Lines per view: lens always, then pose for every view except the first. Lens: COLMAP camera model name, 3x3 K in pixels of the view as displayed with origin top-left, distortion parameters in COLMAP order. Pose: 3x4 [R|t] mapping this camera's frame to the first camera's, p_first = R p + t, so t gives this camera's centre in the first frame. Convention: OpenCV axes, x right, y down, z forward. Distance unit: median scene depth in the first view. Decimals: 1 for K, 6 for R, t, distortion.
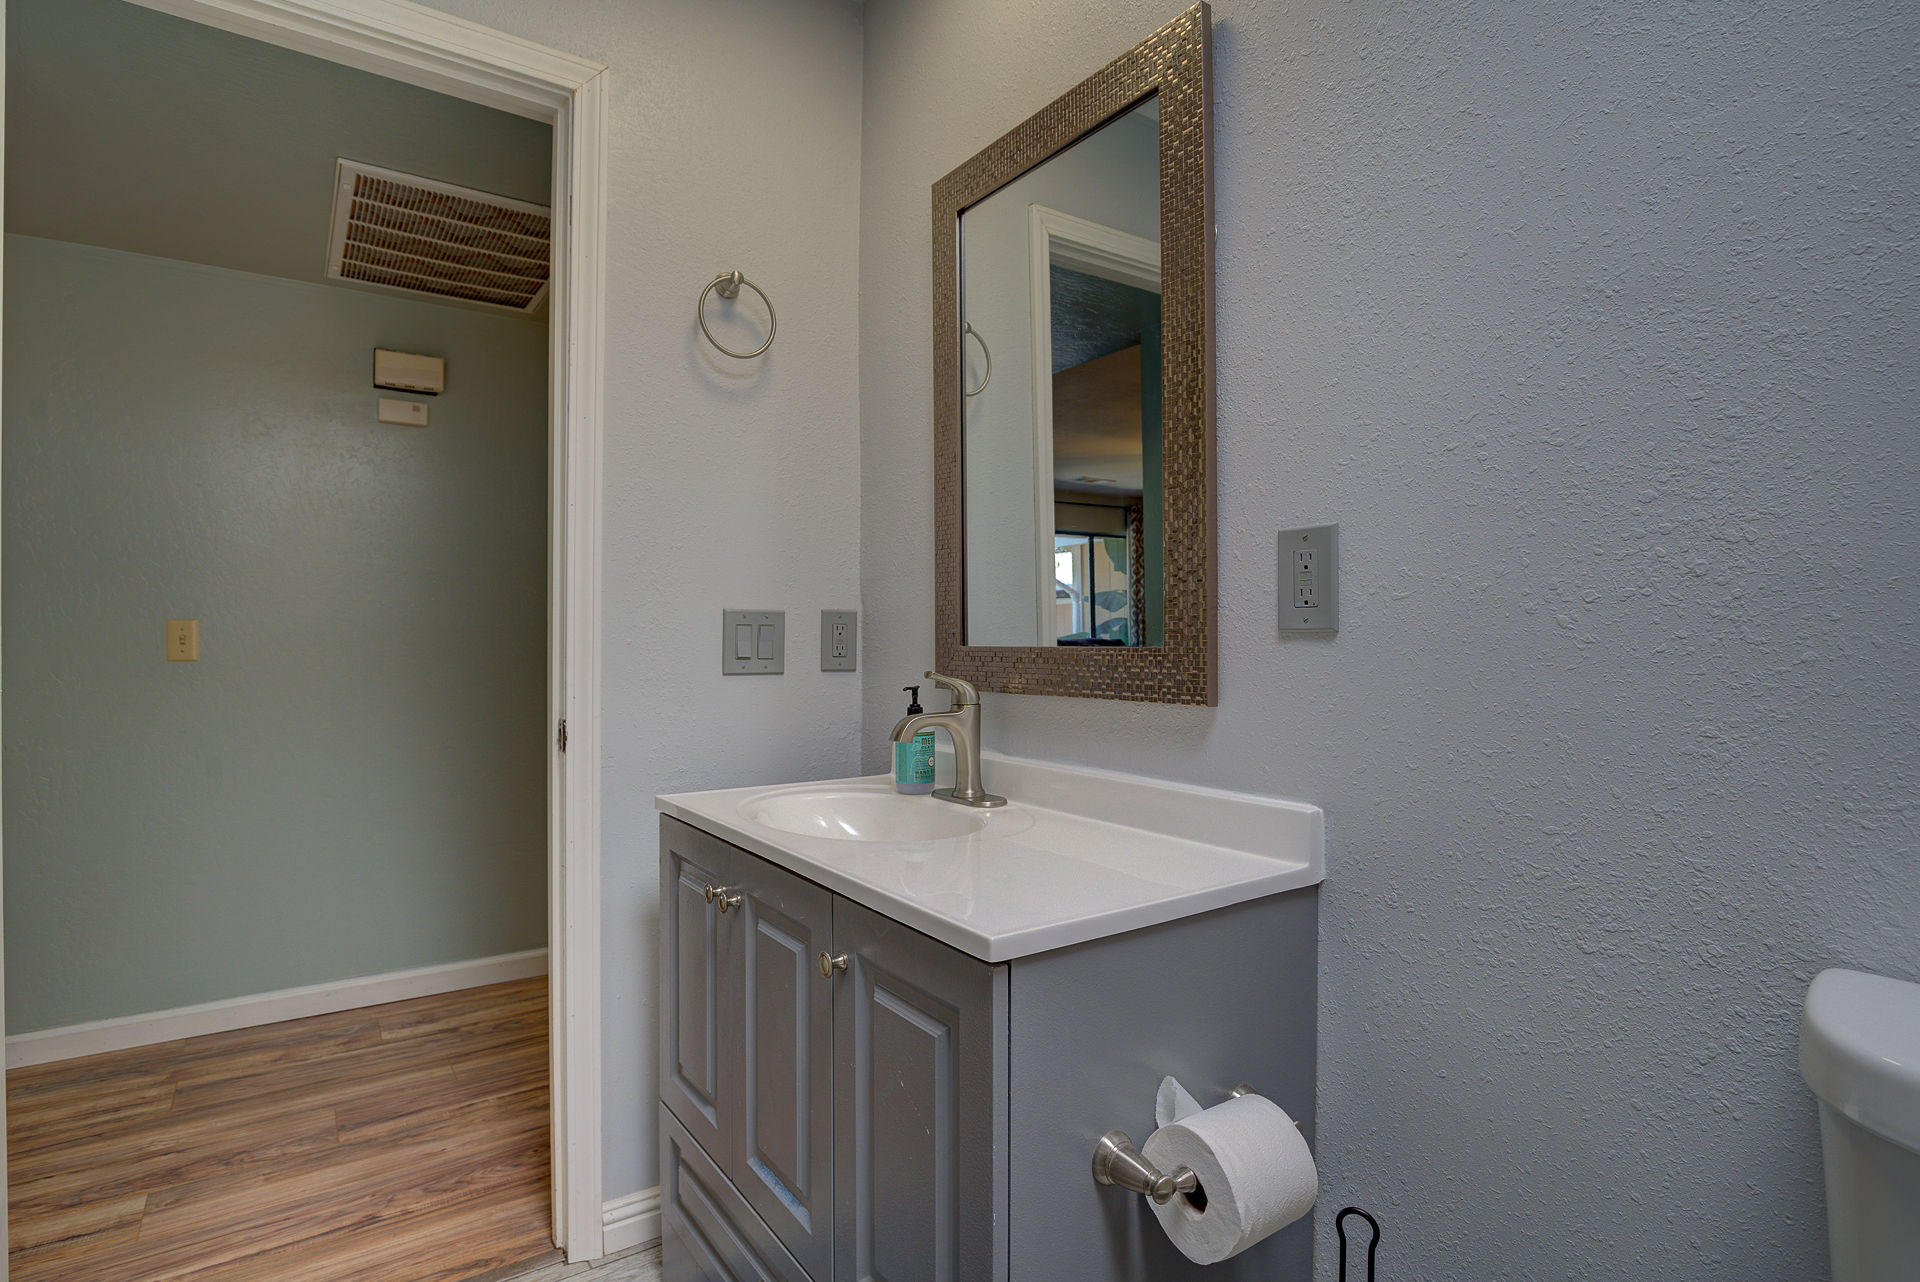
lens RADIAL K [[966.2, 0, 955.7], [0, 966.2, 641.8], [0, 0, 1]] dist [-0.026396, 0.002026]
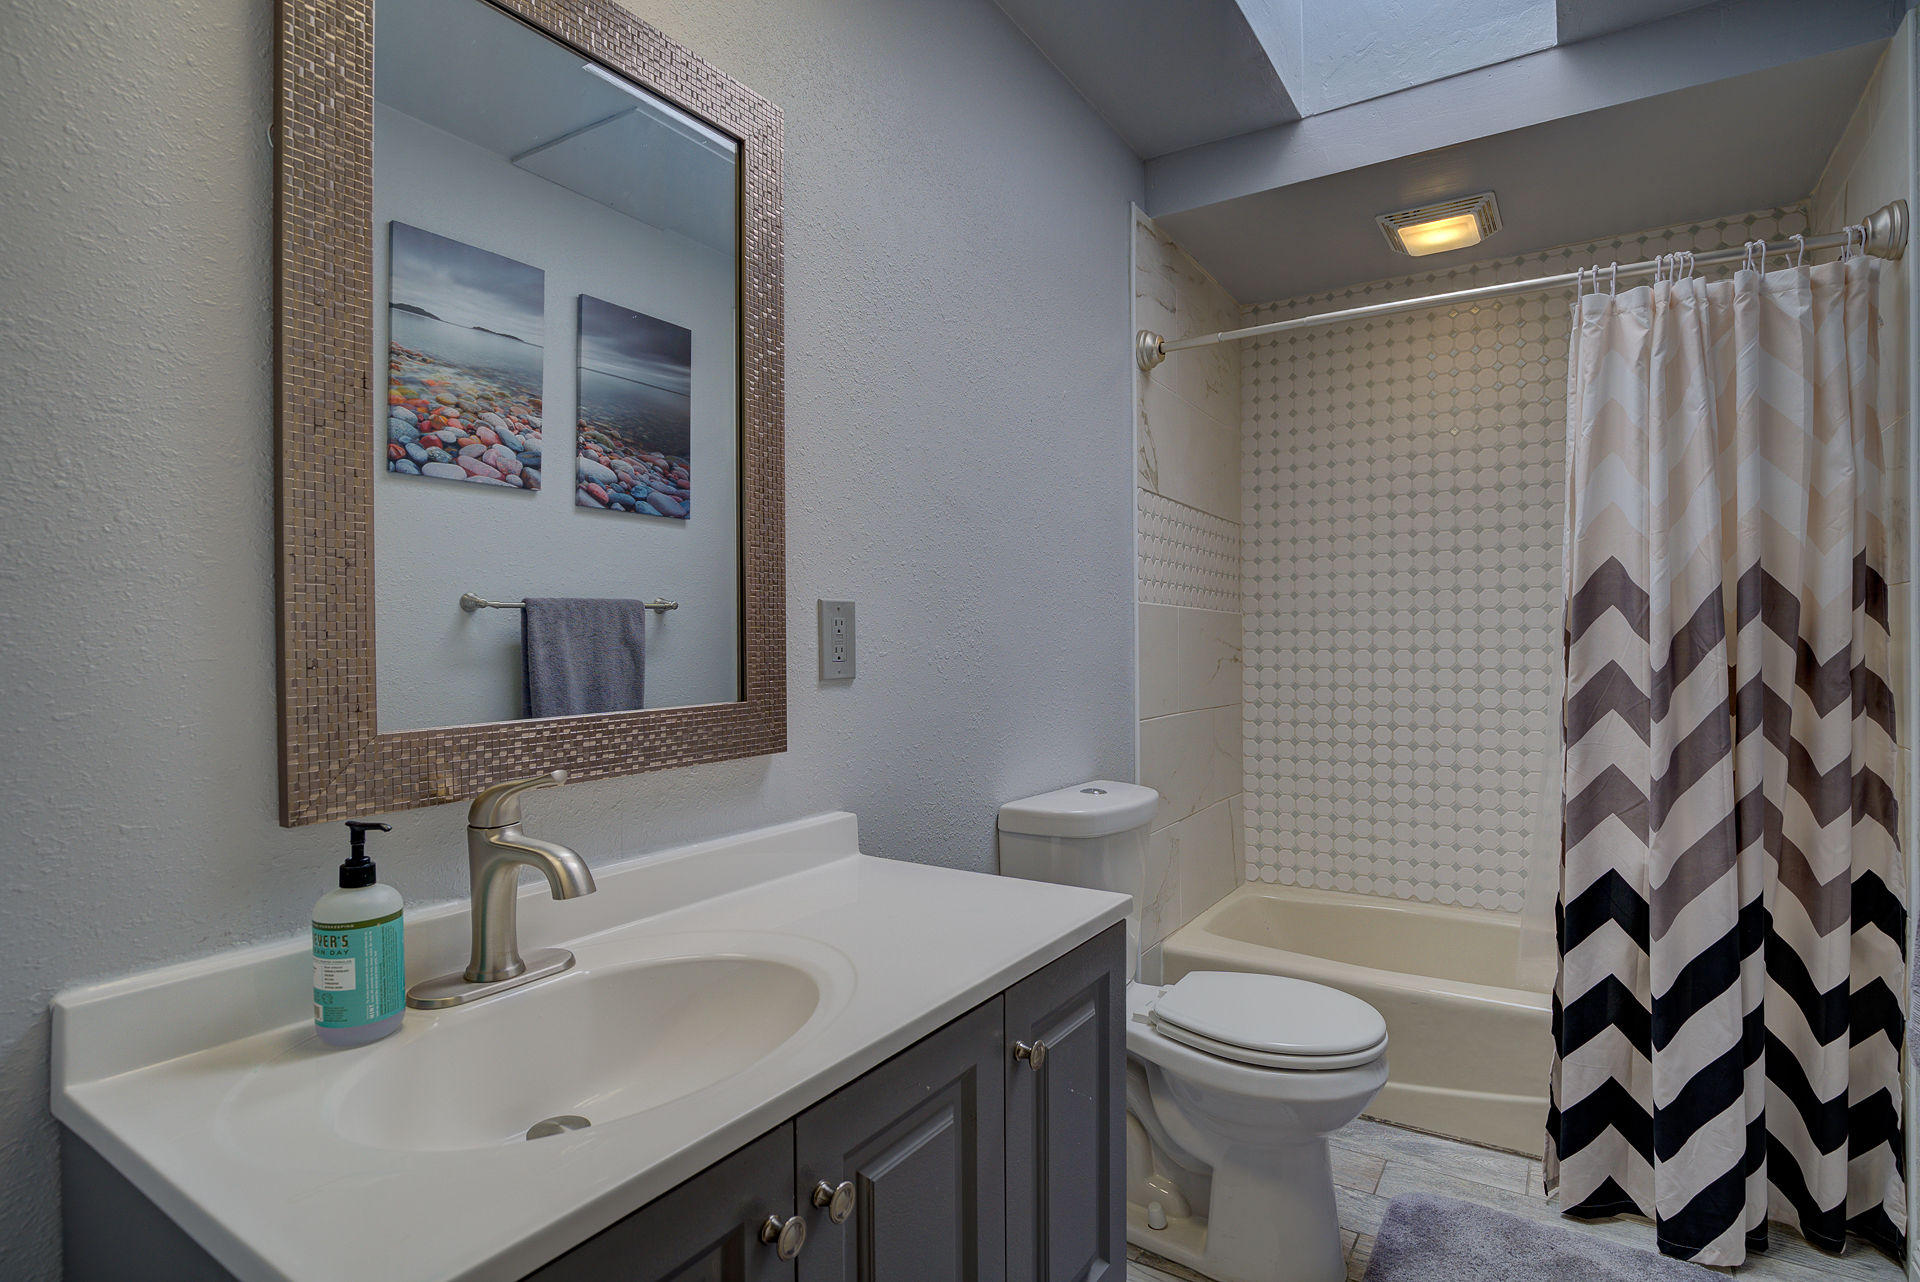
lens RADIAL K [[966.2, 0, 949.8], [0, 966.2, 634.9], [0, 0, 1]] dist [-0.026396, 0.002026]
pose [[-0.396306, -0.003527, 0.918112, -0.901111], [0.000539, 0.999992, 0.004075, -0.077020], [-0.918118, 0.002110, -0.396300, 1.380652]]
